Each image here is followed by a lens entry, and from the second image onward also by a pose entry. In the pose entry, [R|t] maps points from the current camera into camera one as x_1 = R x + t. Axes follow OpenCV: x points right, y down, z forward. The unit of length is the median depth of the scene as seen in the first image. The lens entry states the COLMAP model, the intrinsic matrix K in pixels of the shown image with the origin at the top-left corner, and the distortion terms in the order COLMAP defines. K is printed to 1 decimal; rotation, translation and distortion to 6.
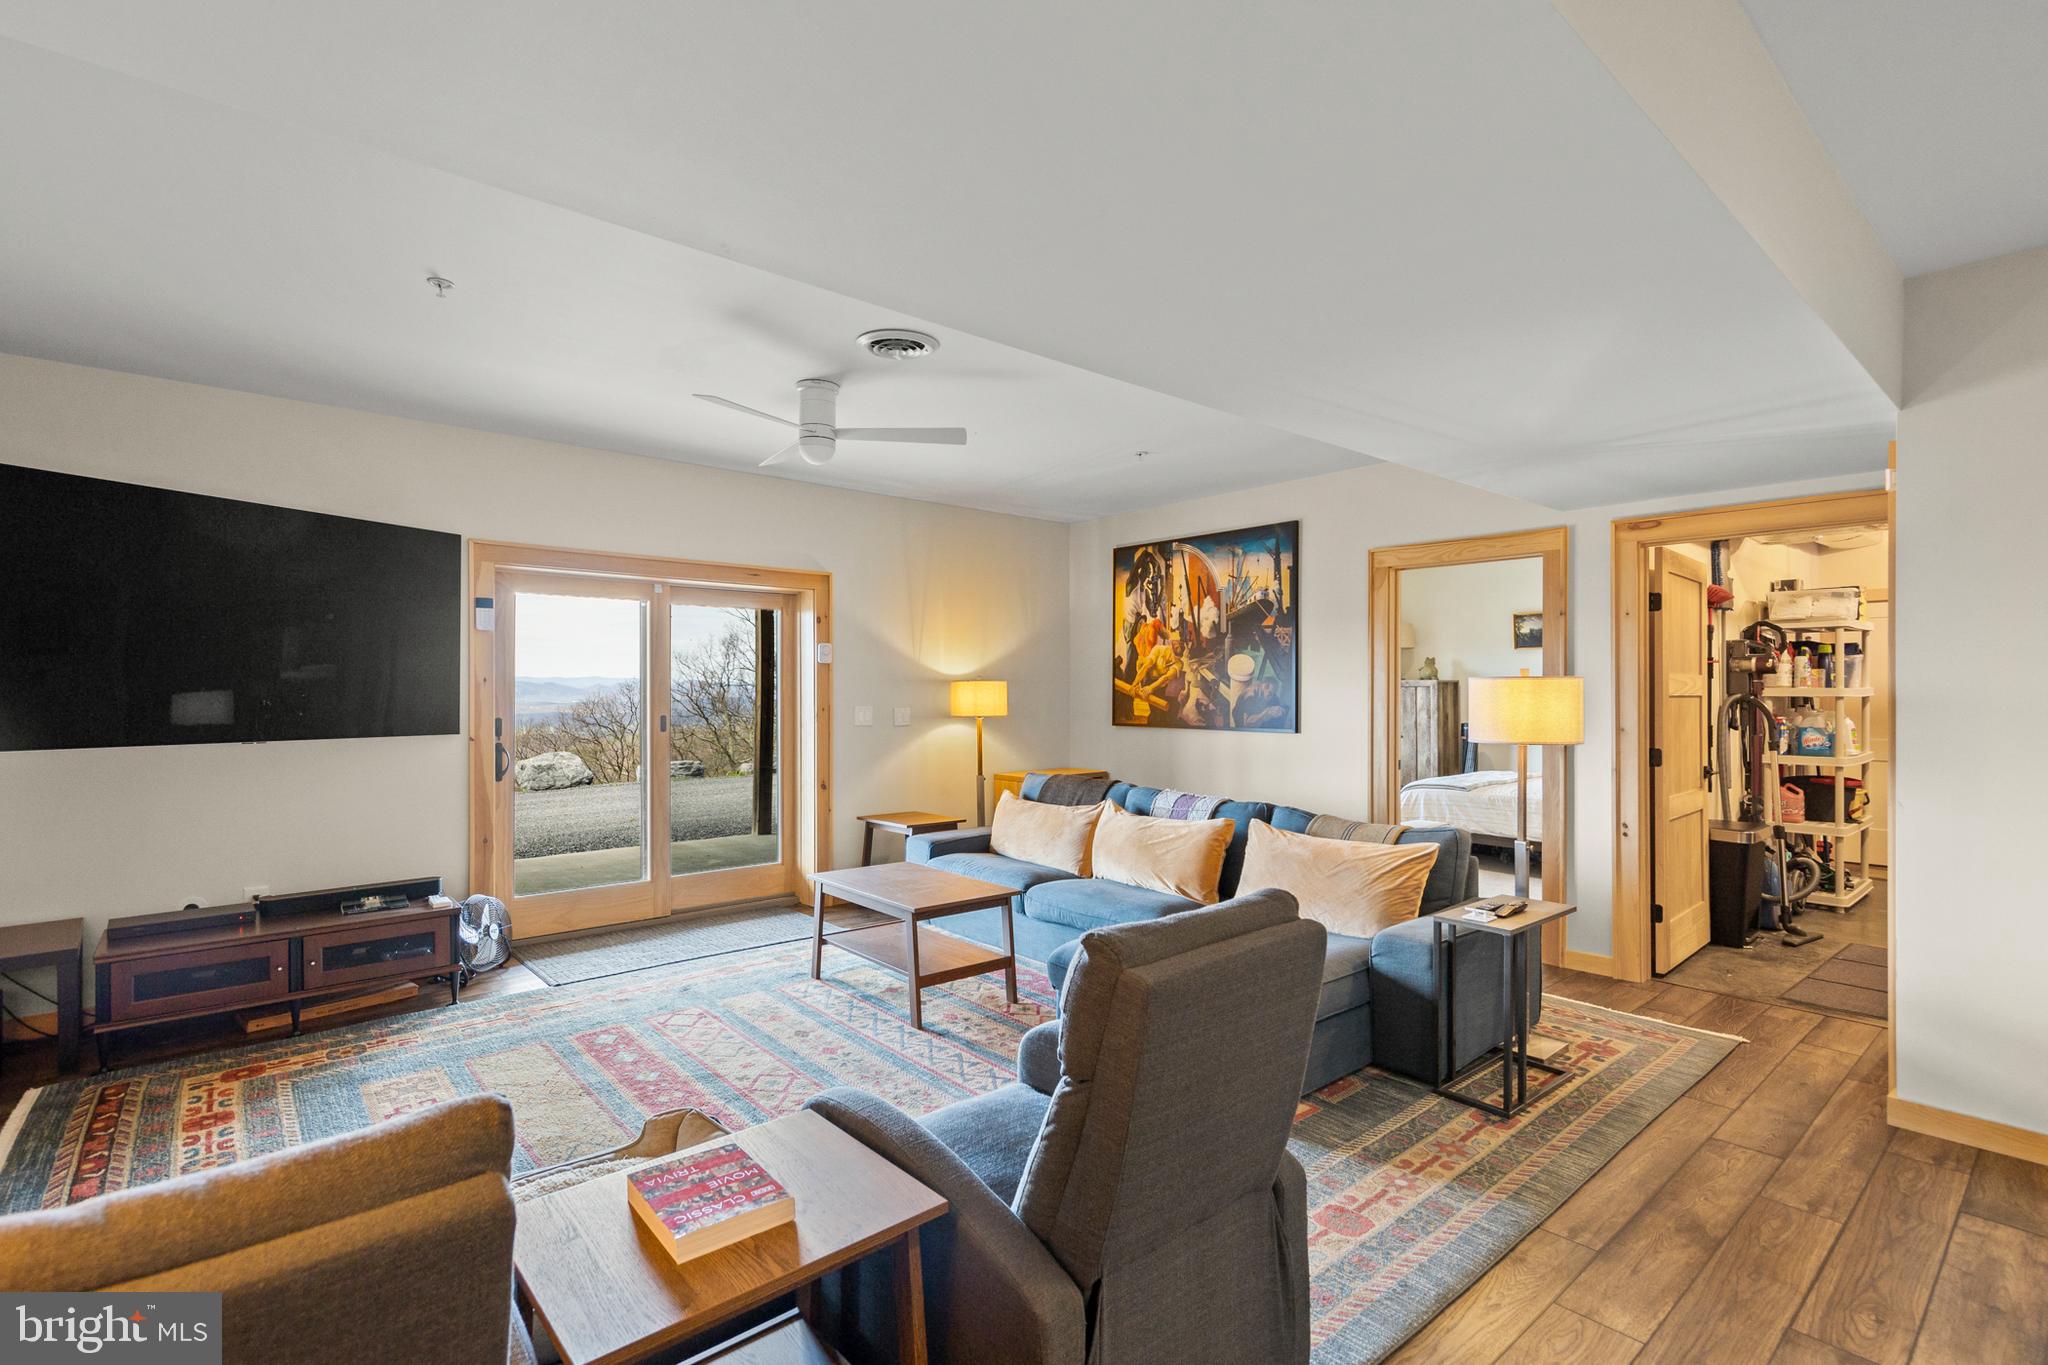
lens RADIAL K [[928.1, 0, 1033.9], [0, 928.1, 692.1], [0, 0, 1]] dist [0.008091, 0.000360]
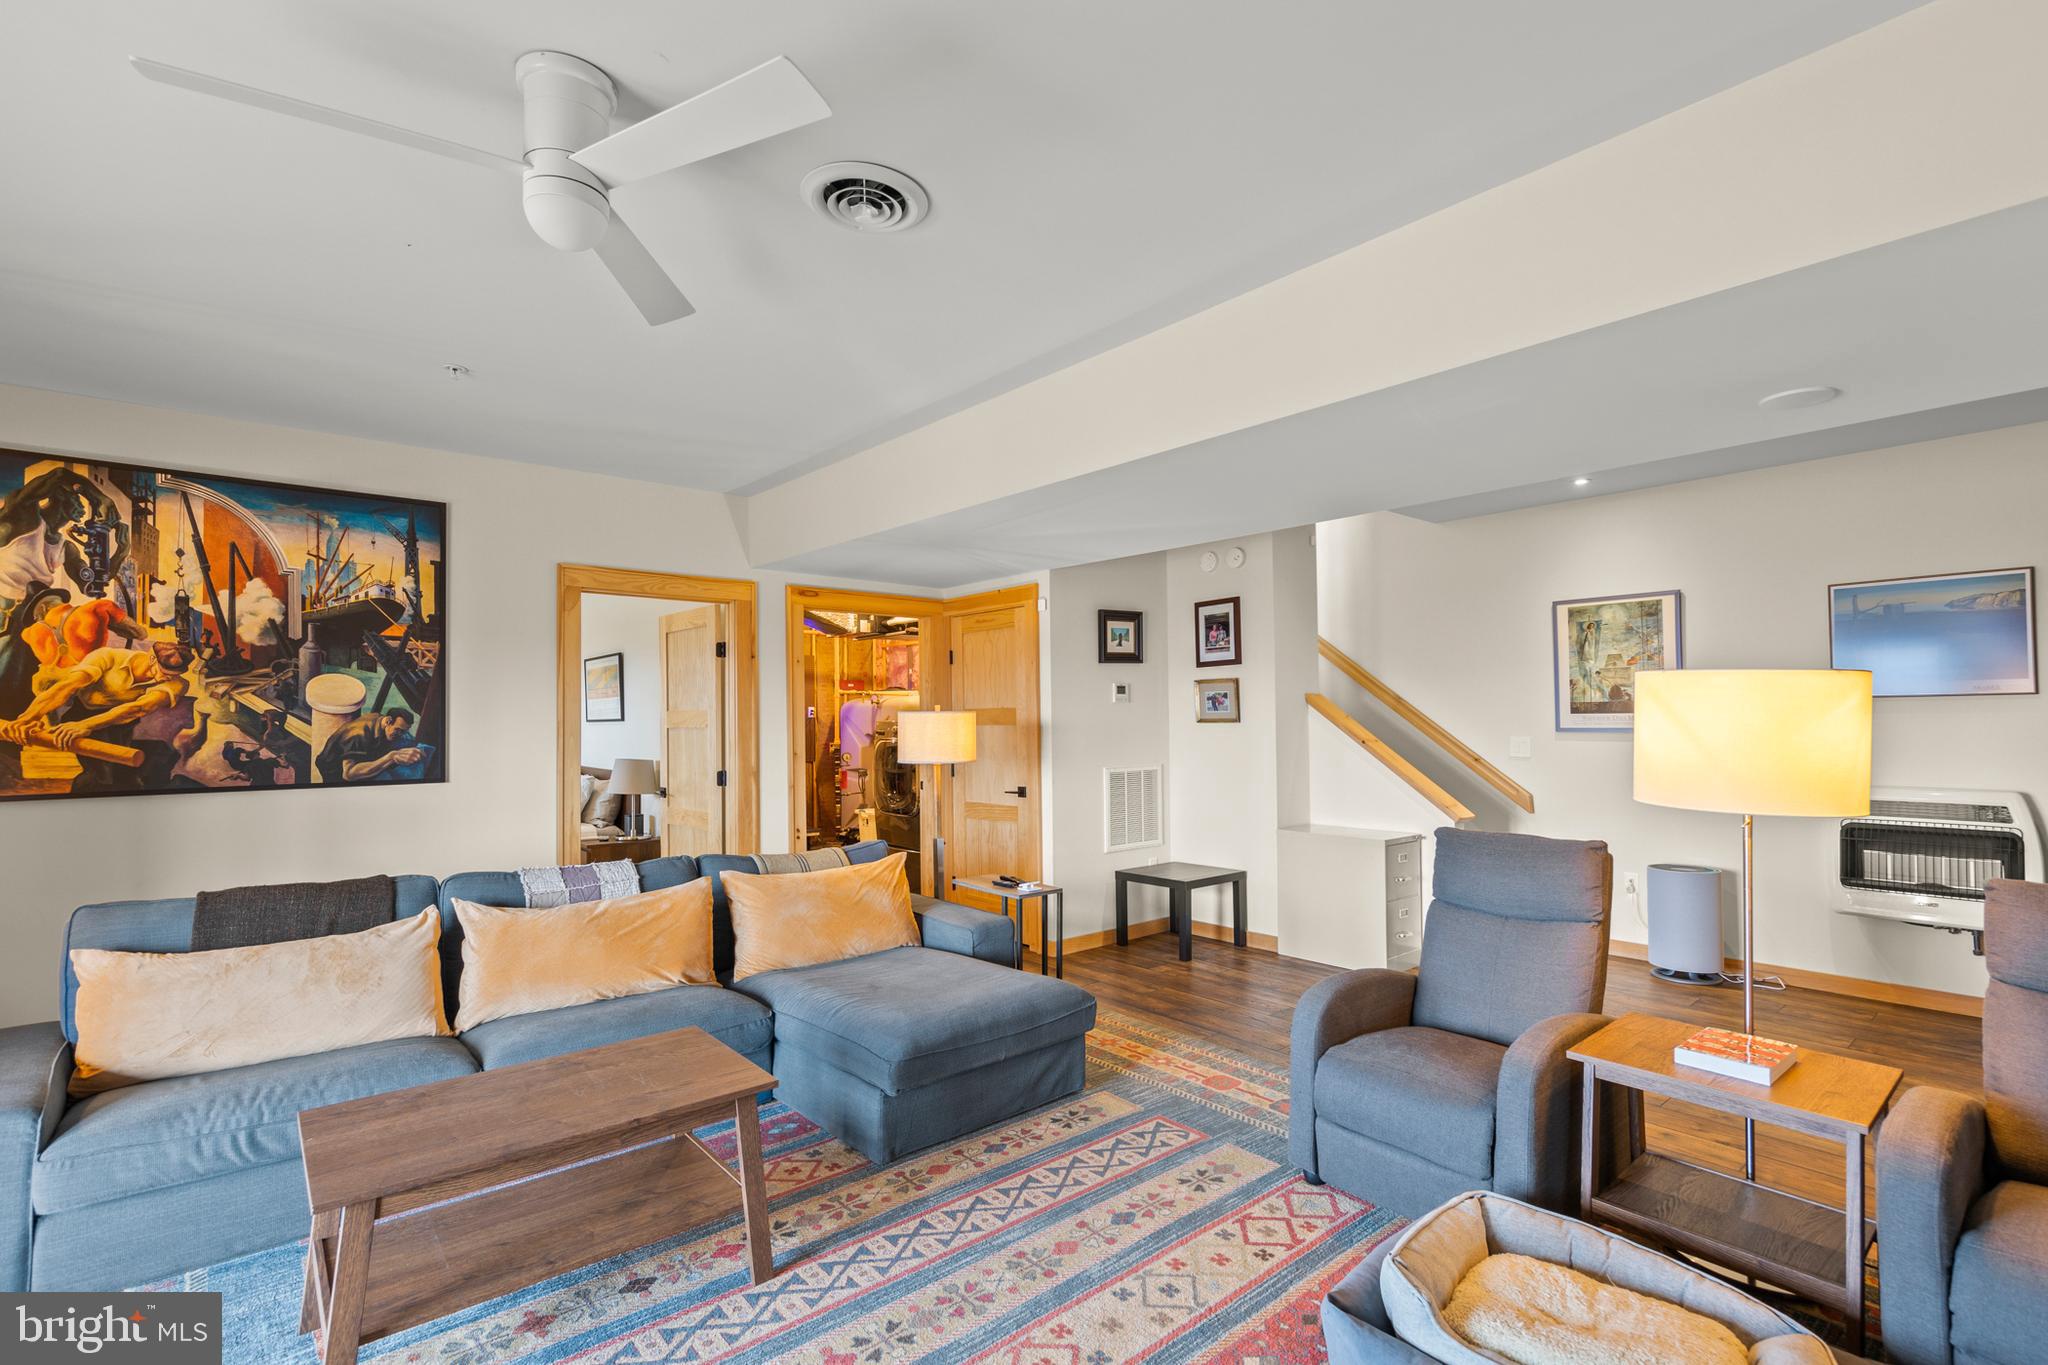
lens RADIAL K [[928.1, 0, 1007.5], [0, 928.1, 712.6], [0, 0, 1]] dist [0.008091, 0.000360]
pose [[0.042392, 0.003821, 0.999094, -0.431090], [0.010091, 0.999940, -0.004252, -0.004649], [-0.999050, 0.010262, 0.042351, 0.476326]]
